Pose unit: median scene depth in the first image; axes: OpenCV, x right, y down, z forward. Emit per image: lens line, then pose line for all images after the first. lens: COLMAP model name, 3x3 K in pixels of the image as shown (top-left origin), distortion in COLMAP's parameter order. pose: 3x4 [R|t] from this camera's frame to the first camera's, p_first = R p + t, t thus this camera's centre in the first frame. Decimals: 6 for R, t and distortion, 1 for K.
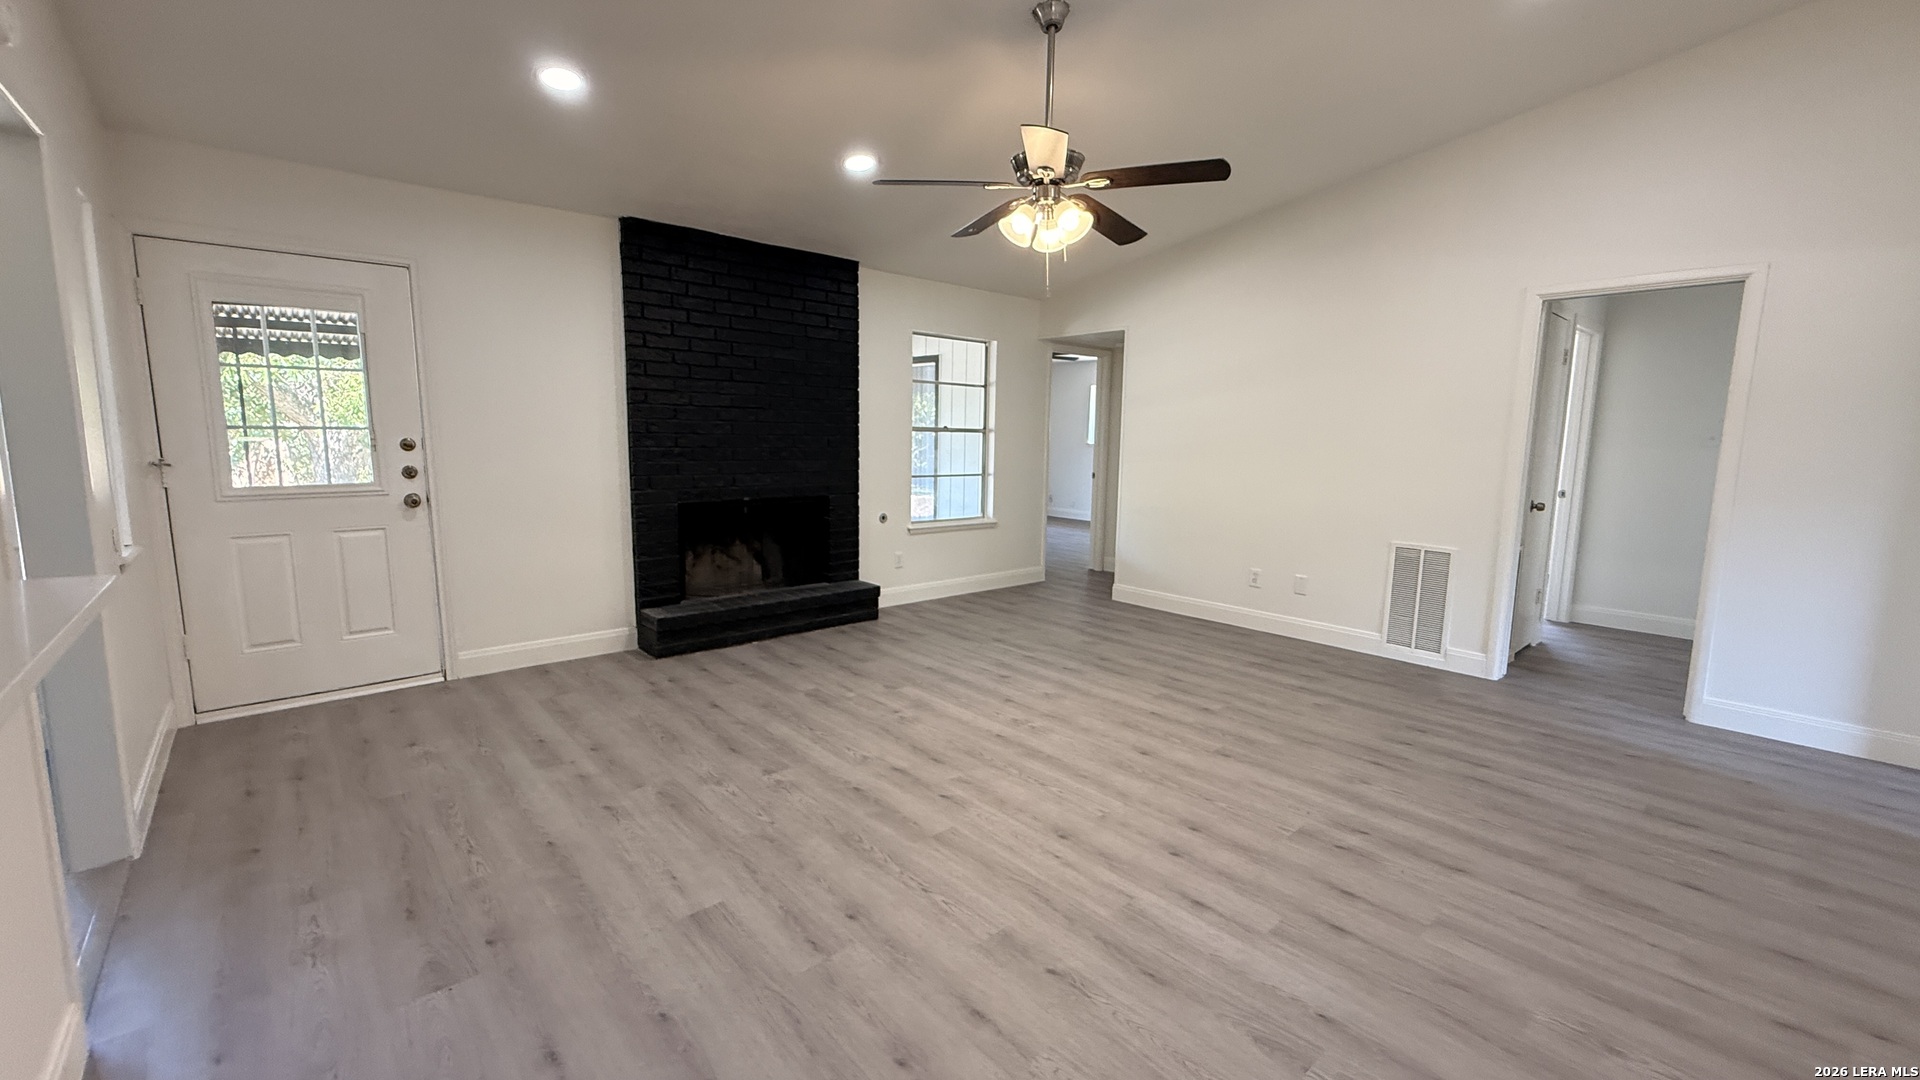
lens RADIAL K [[769.0, 0, 953.5], [0, 769.0, 538.2], [0, 0, 1]] dist [0.000220, 0.000608]
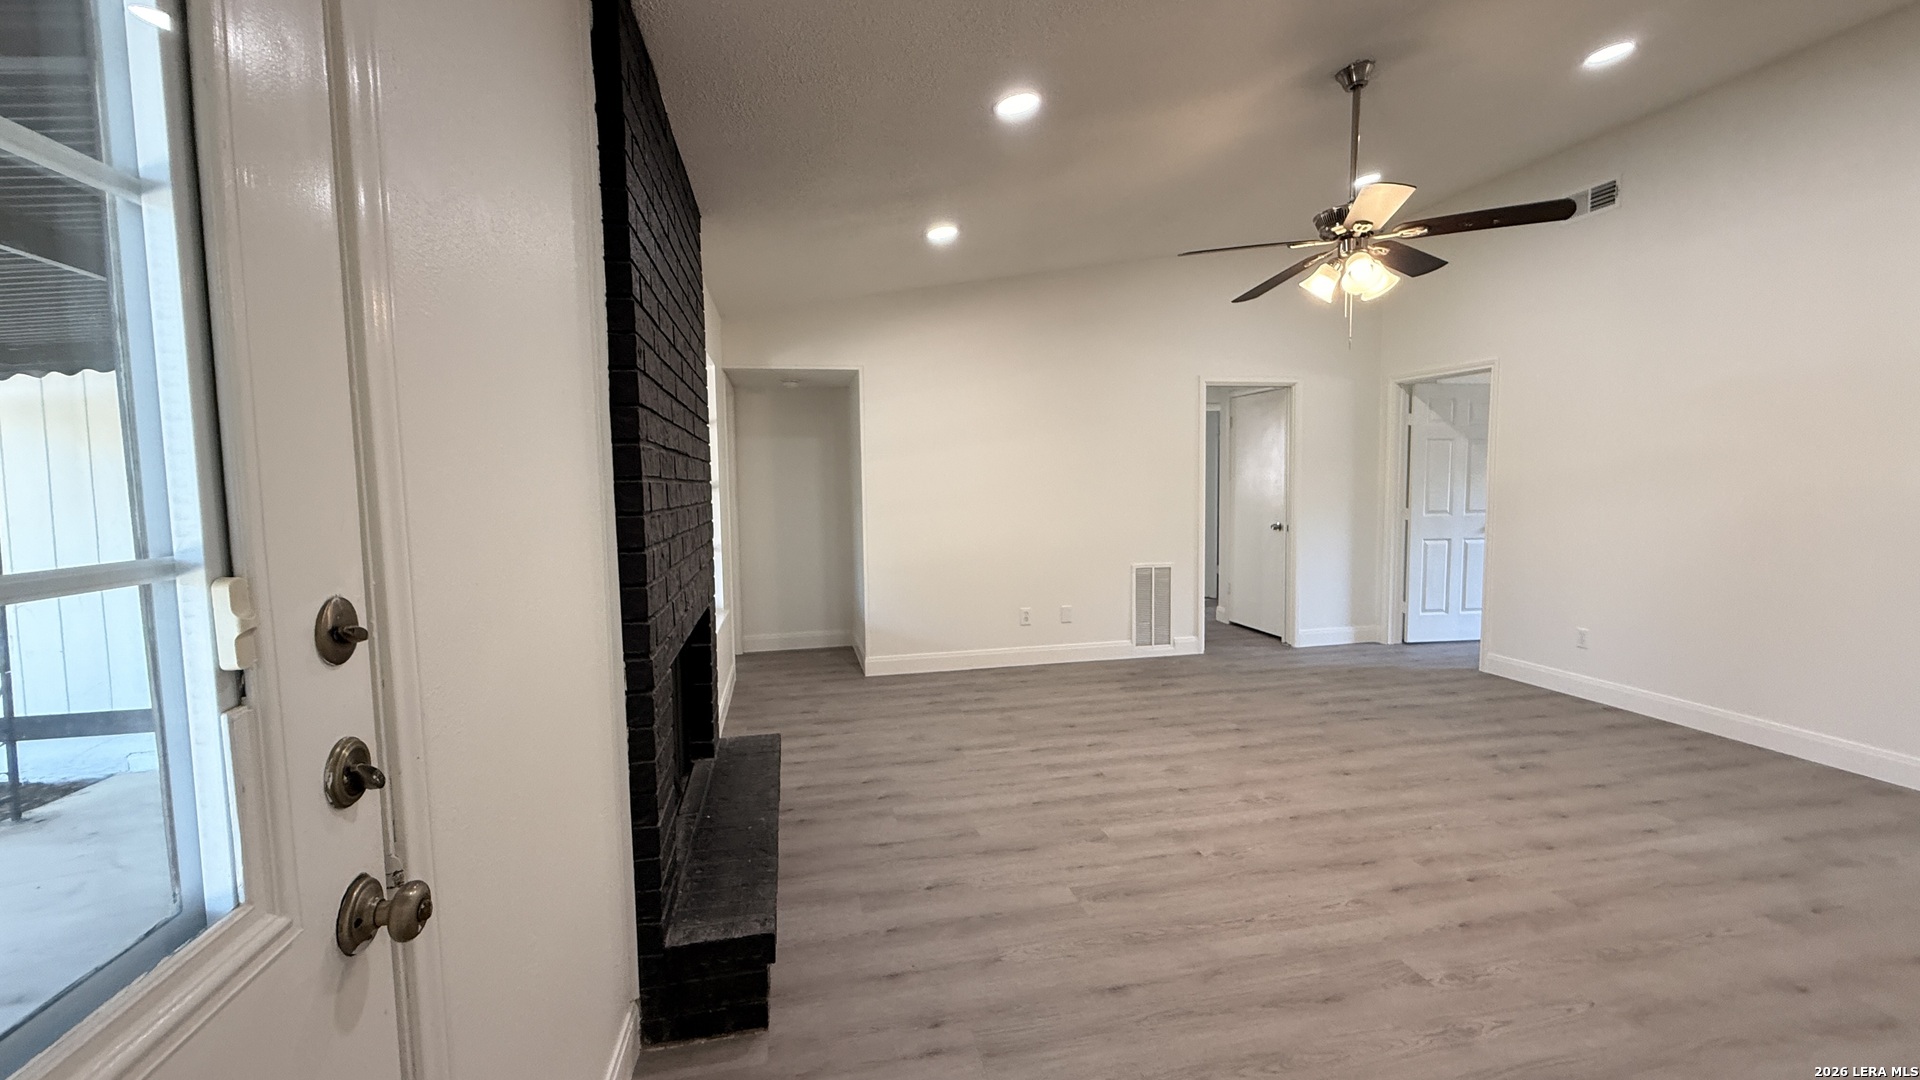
lens RADIAL K [[769.0, 0, 955.3], [0, 769.0, 538.0], [0, 0, 1]] dist [0.000220, 0.000608]
pose [[0.484457, -0.085635, 0.870614, -0.794223], [0.140062, 0.989952, 0.019436, -0.126083], [-0.863530, 0.112524, 0.491583, 0.767583]]
